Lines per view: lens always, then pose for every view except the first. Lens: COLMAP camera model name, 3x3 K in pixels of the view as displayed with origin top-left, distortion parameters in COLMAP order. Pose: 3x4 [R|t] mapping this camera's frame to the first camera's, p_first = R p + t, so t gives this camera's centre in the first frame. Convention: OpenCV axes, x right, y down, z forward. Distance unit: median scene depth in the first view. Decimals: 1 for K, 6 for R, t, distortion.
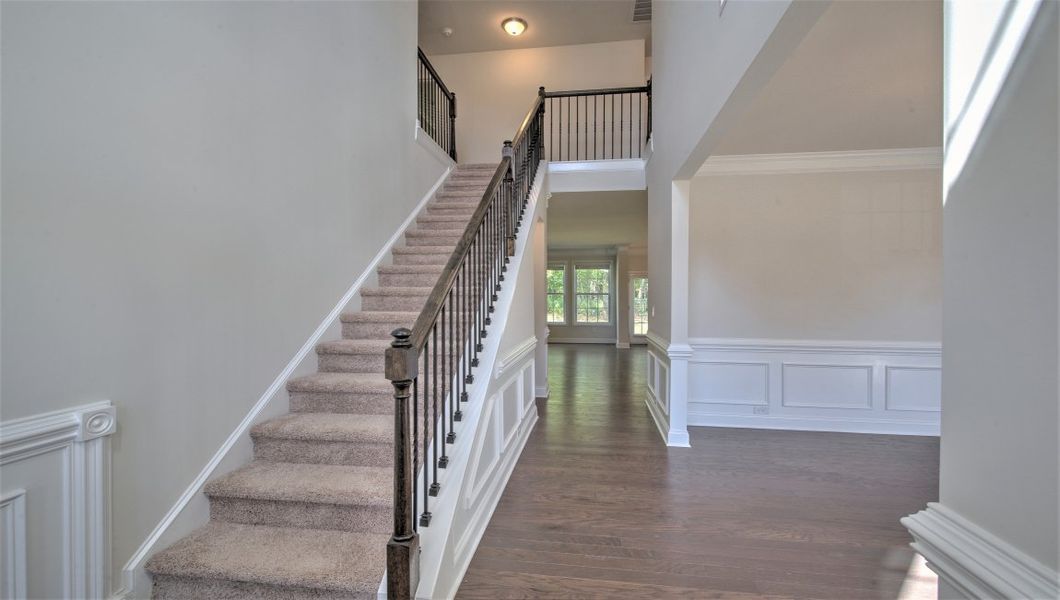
lens RADIAL K [[455.9, 0, 536.3], [0, 455.9, 299.5], [0, 0, 1]] dist [-0.004355, -0.000904]
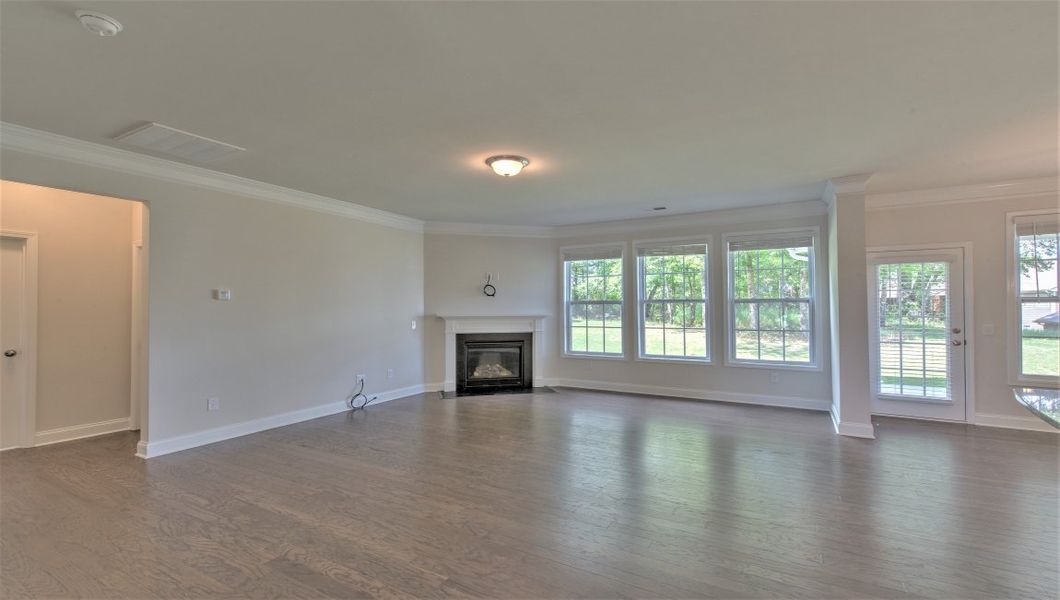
lens RADIAL K [[455.9, 0, 531.1], [0, 455.9, 300.9], [0, 0, 1]] dist [-0.004355, -0.000904]
pose [[0.922807, -0.013085, -0.385040, 0.076772], [0.004912, 0.999741, -0.022202, -0.002461], [0.385231, 0.018597, 0.922633, 0.471478]]
